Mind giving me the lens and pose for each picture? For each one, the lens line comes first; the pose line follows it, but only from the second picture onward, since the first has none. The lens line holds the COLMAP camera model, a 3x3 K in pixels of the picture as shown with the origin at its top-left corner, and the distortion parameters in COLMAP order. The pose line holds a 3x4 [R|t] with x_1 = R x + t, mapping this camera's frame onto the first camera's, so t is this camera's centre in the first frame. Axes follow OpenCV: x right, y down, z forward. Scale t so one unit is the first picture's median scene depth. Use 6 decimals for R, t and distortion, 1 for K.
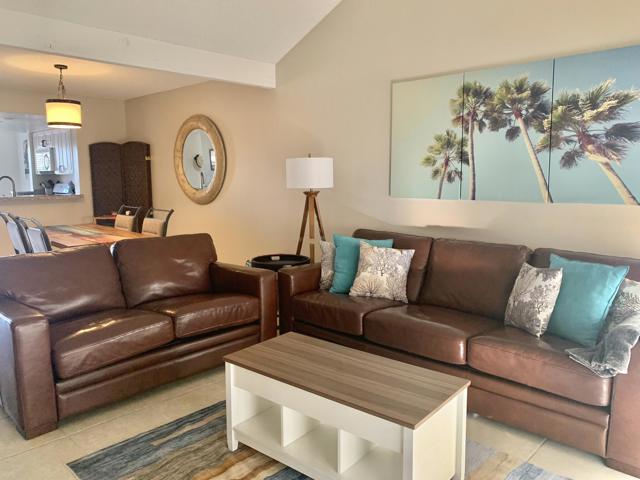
lens RADIAL K [[493.2, 0, 319.7], [0, 493.2, 234.9], [0, 0, 1]] dist [0.013597, -0.021288]
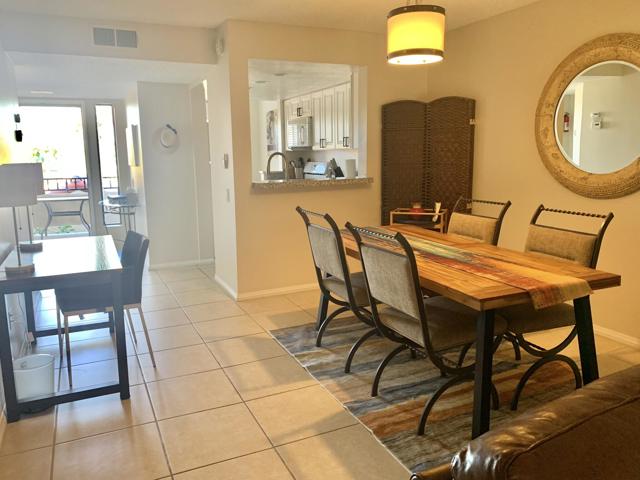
lens RADIAL K [[493.2, 0, 320.7], [0, 493.2, 241.8], [0, 0, 1]] dist [0.013597, -0.021288]
pose [[0.937192, 0.049151, -0.345333, -0.295093], [-0.028096, 0.997443, 0.065715, -0.034121], [0.347680, -0.051885, 0.936177, 0.306703]]
